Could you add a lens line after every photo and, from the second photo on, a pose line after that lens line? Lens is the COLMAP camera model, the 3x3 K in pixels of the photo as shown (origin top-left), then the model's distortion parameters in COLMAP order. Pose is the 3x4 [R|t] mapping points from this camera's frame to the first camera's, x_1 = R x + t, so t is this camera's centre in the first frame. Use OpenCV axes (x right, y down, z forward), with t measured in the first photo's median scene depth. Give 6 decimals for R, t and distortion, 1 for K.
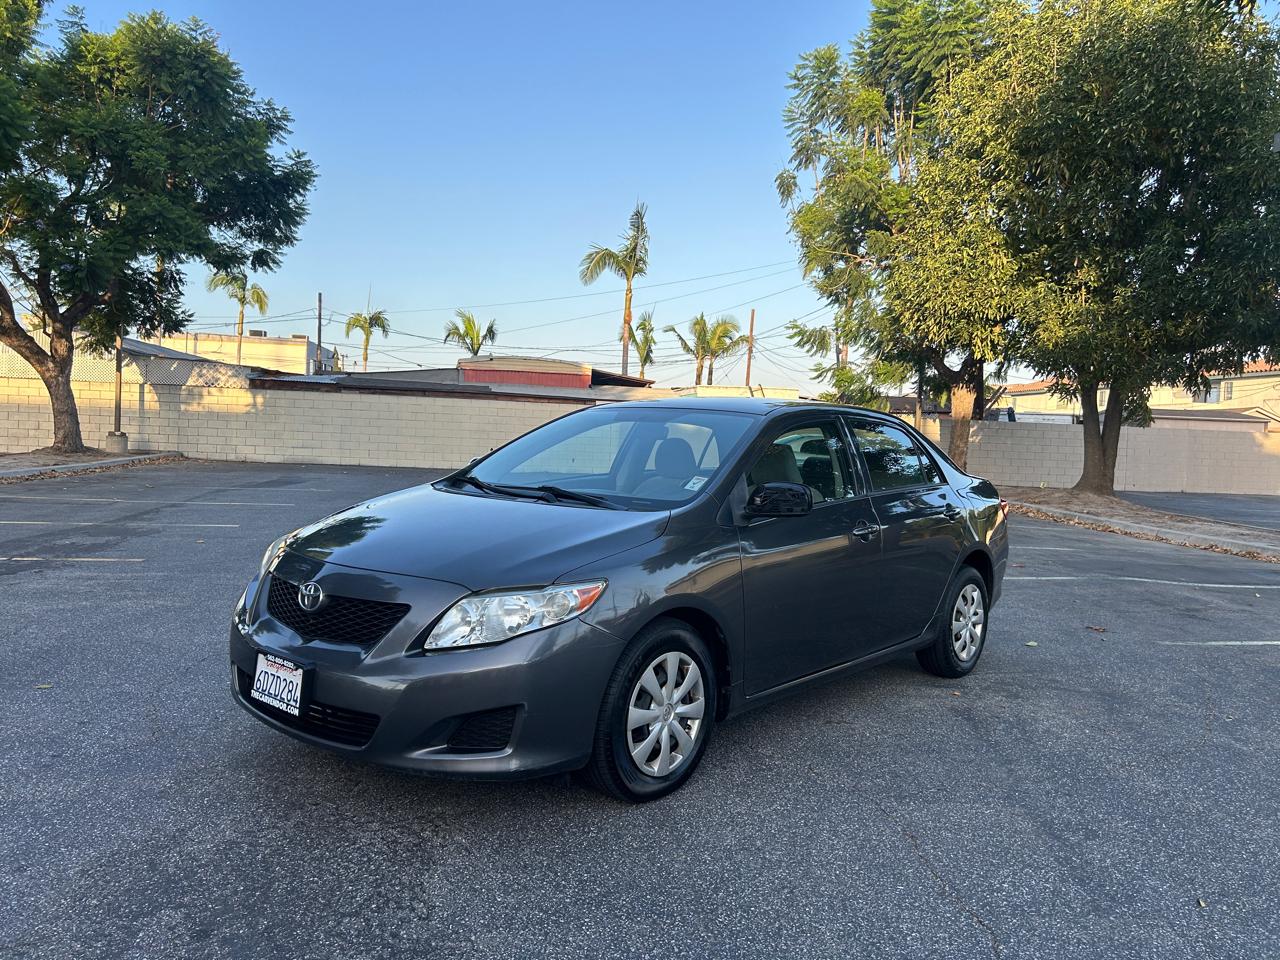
lens RADIAL K [[960.2, 0, 637.3], [0, 960.2, 489.0], [0, 0, 1]] dist [0.046819, -0.049224]
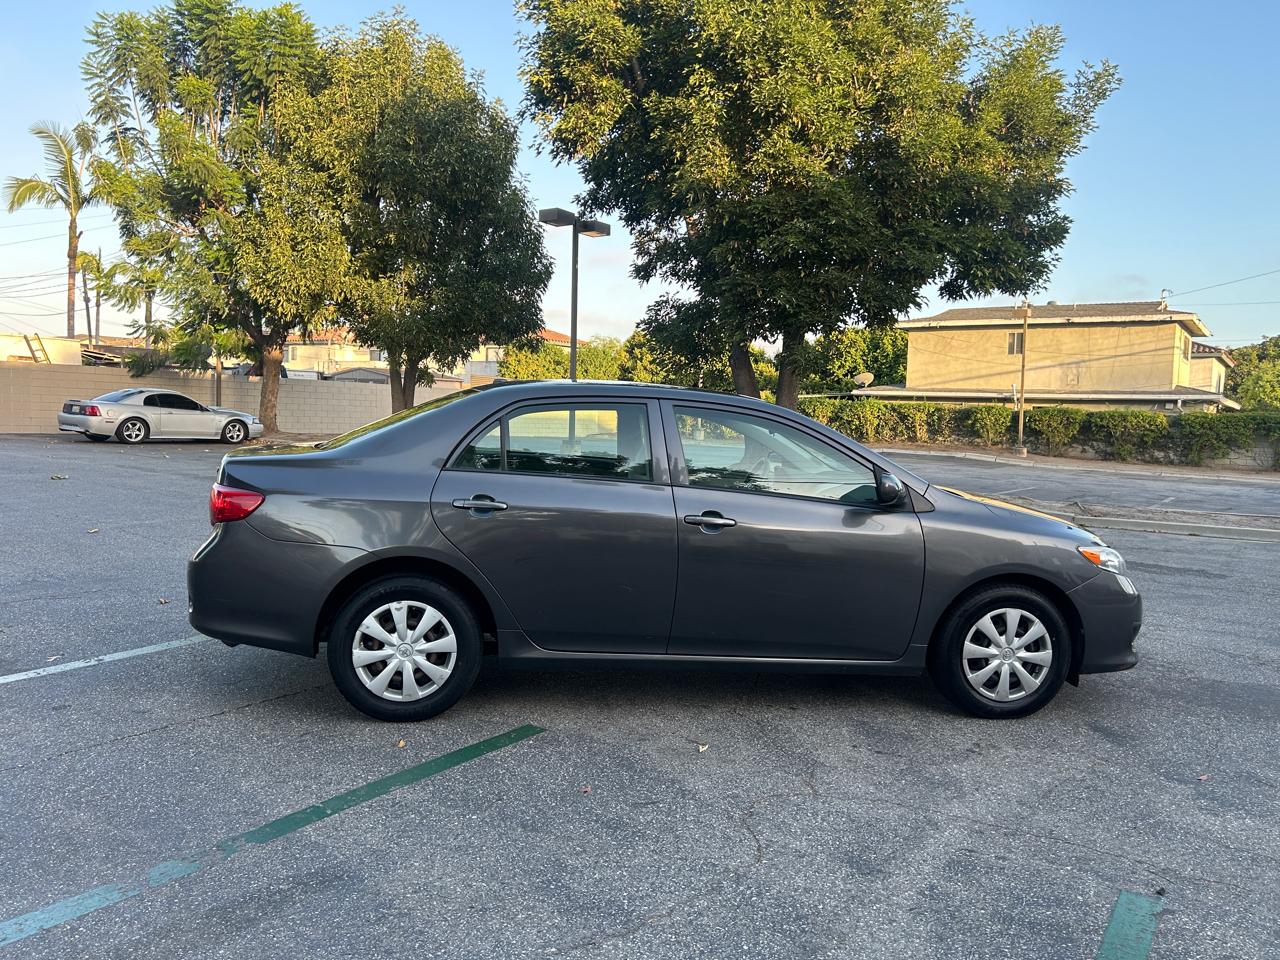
lens RADIAL K [[960.2, 0, 637.8], [0, 960.2, 483.2], [0, 0, 1]] dist [0.046819, -0.049224]
pose [[0.663297, -0.067872, 0.745272, -0.260040], [0.030697, 0.997508, 0.063522, -0.005410], [-0.747727, -0.019256, 0.663727, -0.108324]]
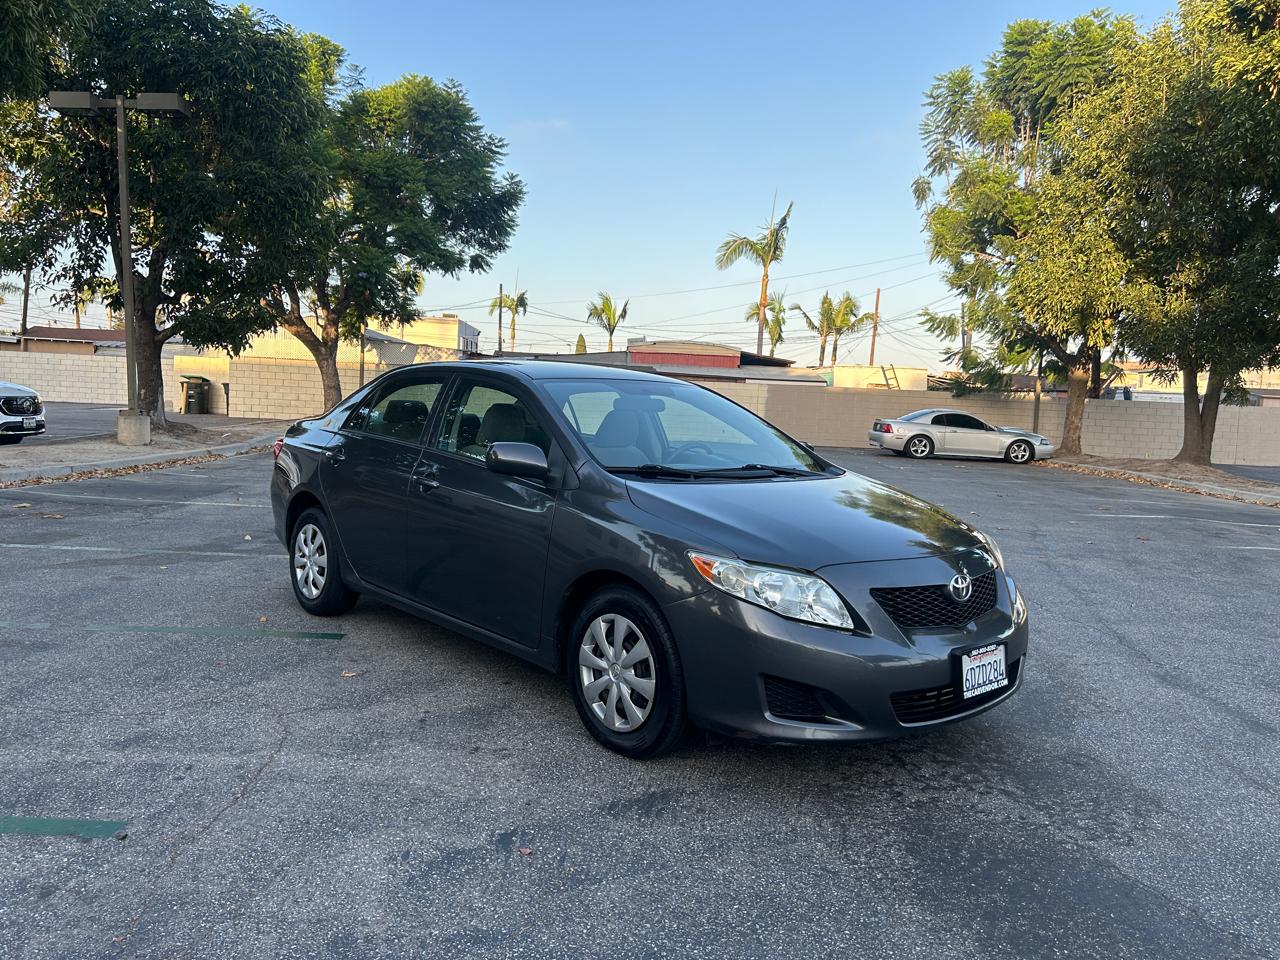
lens RADIAL K [[960.2, 0, 631.9], [0, 960.2, 478.7], [0, 0, 1]] dist [0.046819, -0.049224]
pose [[0.992926, 0.017894, -0.117382, -0.047876], [-0.015760, 0.999694, 0.019086, 0.009078], [0.117688, -0.017101, 0.992903, -0.190140]]
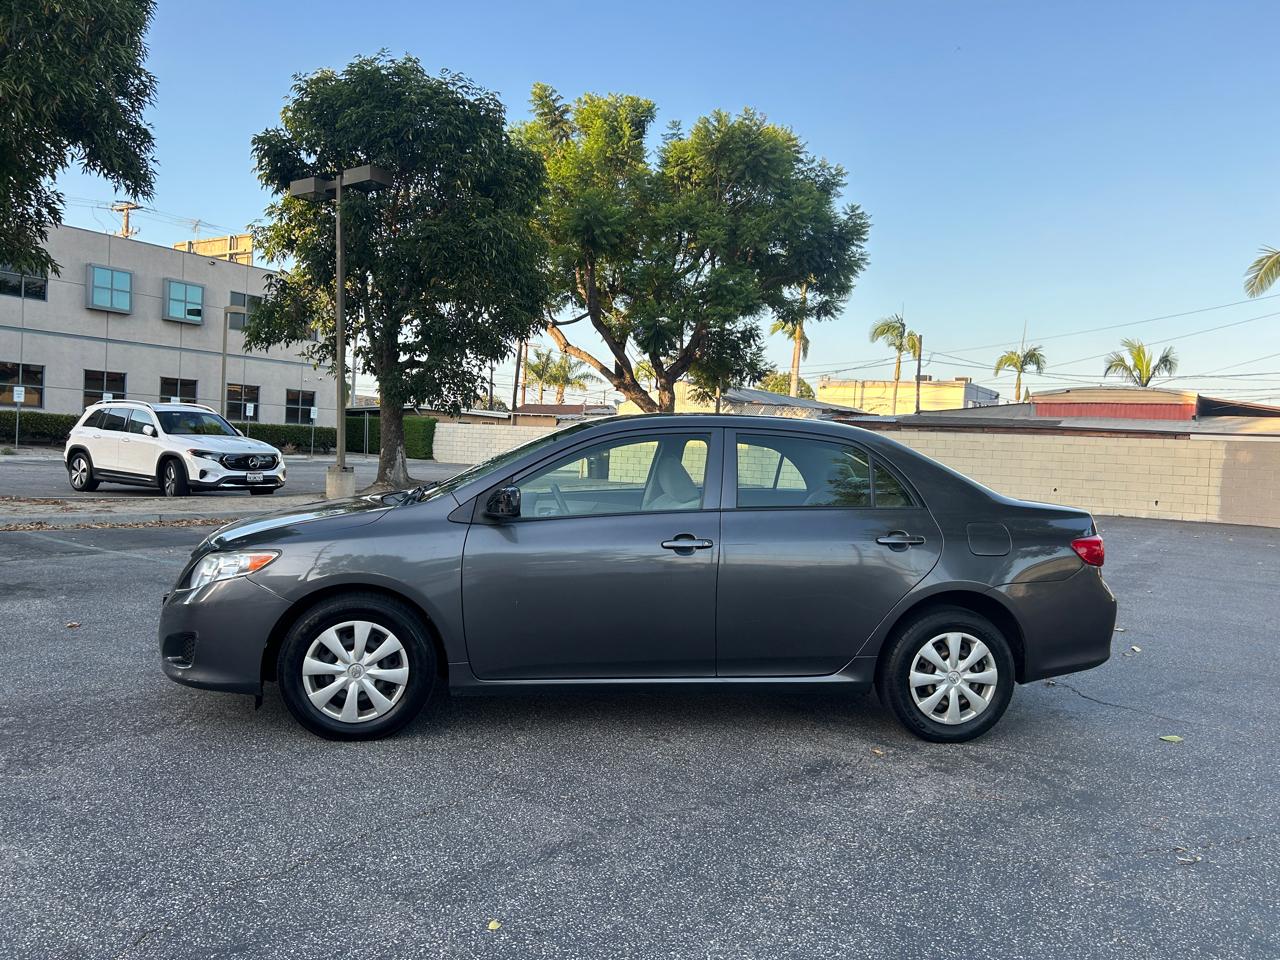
lens RADIAL K [[960.2, 0, 633.8], [0, 960.2, 491.3], [0, 0, 1]] dist [0.046819, -0.049224]
pose [[0.761329, 0.023536, -0.647938, 0.158356], [-0.050799, 0.998434, -0.023421, 0.003265], [0.646373, 0.050745, 0.761333, 0.045721]]
